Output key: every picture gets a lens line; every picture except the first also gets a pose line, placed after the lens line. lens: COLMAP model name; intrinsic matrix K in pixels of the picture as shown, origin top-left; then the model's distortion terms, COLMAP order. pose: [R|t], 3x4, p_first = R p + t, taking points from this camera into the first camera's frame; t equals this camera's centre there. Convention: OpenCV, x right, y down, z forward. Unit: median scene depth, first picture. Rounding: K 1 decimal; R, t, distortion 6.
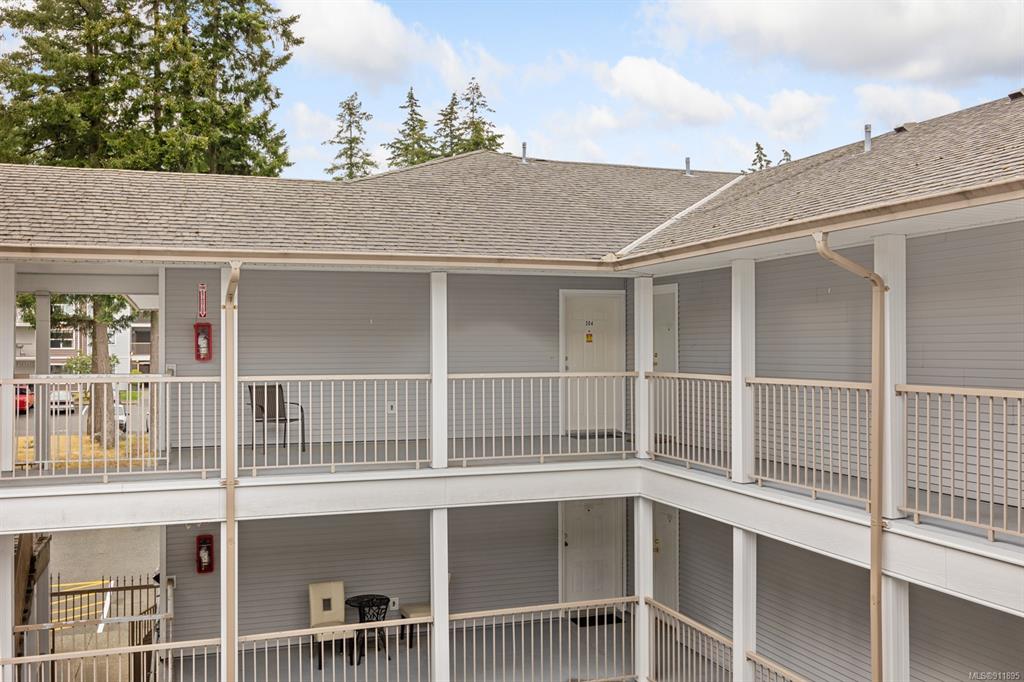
lens RADIAL K [[985.7, 0, 509.6], [0, 985.7, 345.1], [0, 0, 1]] dist [-0.002563, 0.000000]
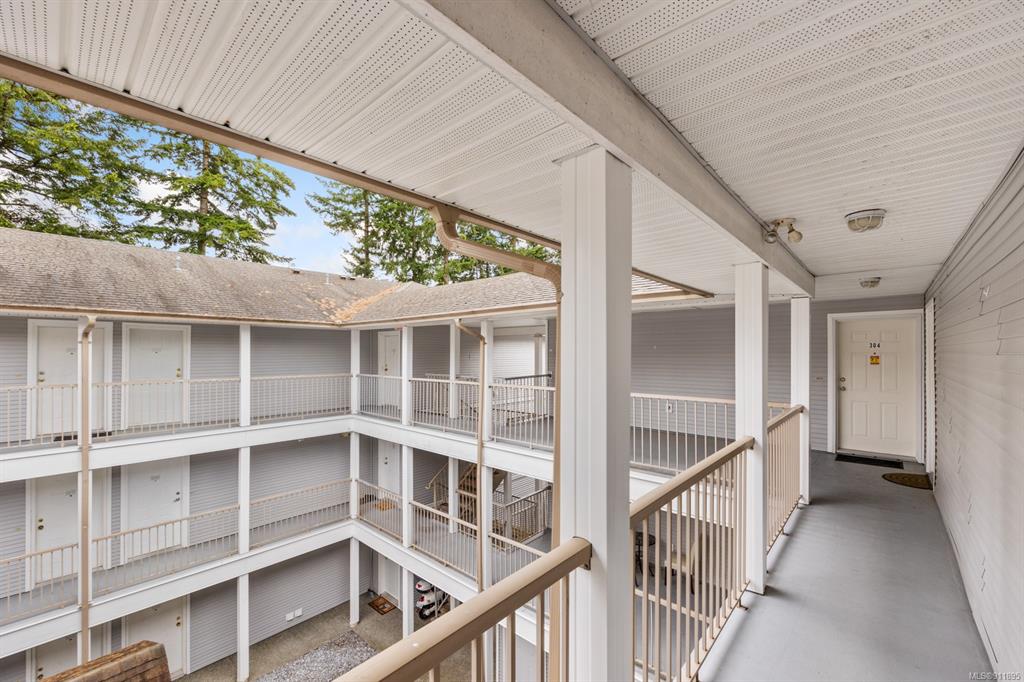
lens RADIAL K [[418.3, 0, 513.0], [0, 418.3, 350.6], [0, 0, 1]] dist [-0.002984, -0.000508]
pose [[0.485416, -0.000660, -0.874283, 0.318284], [0.001941, 0.999998, 0.000323, -0.020727], [0.874281, -0.001854, 0.485416, 0.551794]]
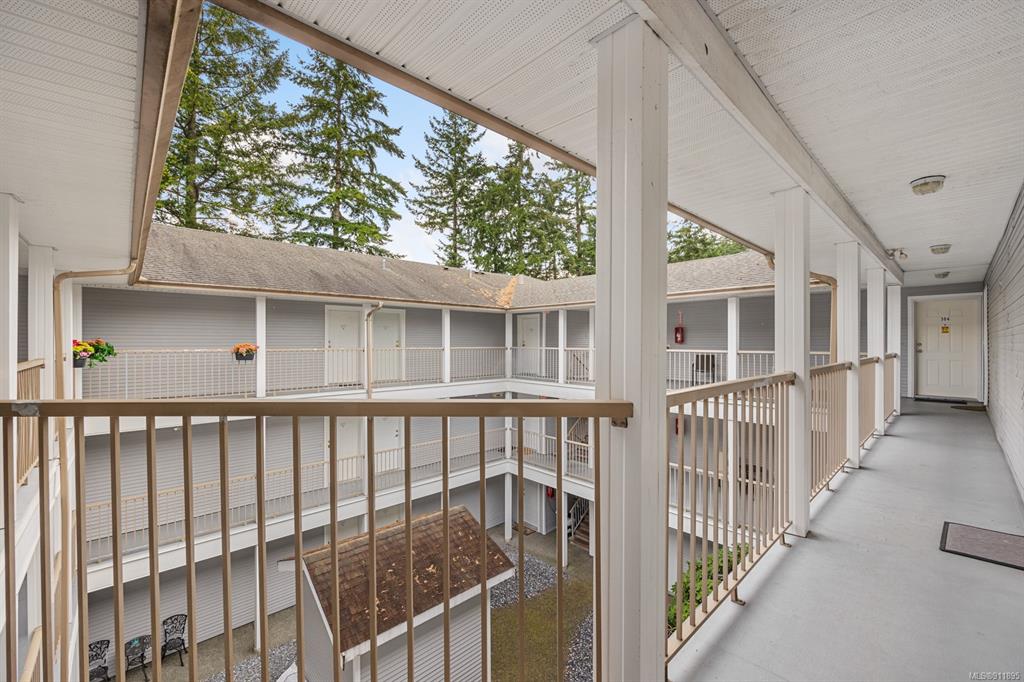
lens RADIAL K [[418.3, 0, 510.9], [0, 418.3, 340.0], [0, 0, 1]] dist [-0.002984, -0.000508]
pose [[0.404191, -0.000772, -0.914674, 0.431034], [0.001067, 0.999999, -0.000372, 0.007949], [0.914674, -0.000825, 0.404191, 0.240119]]
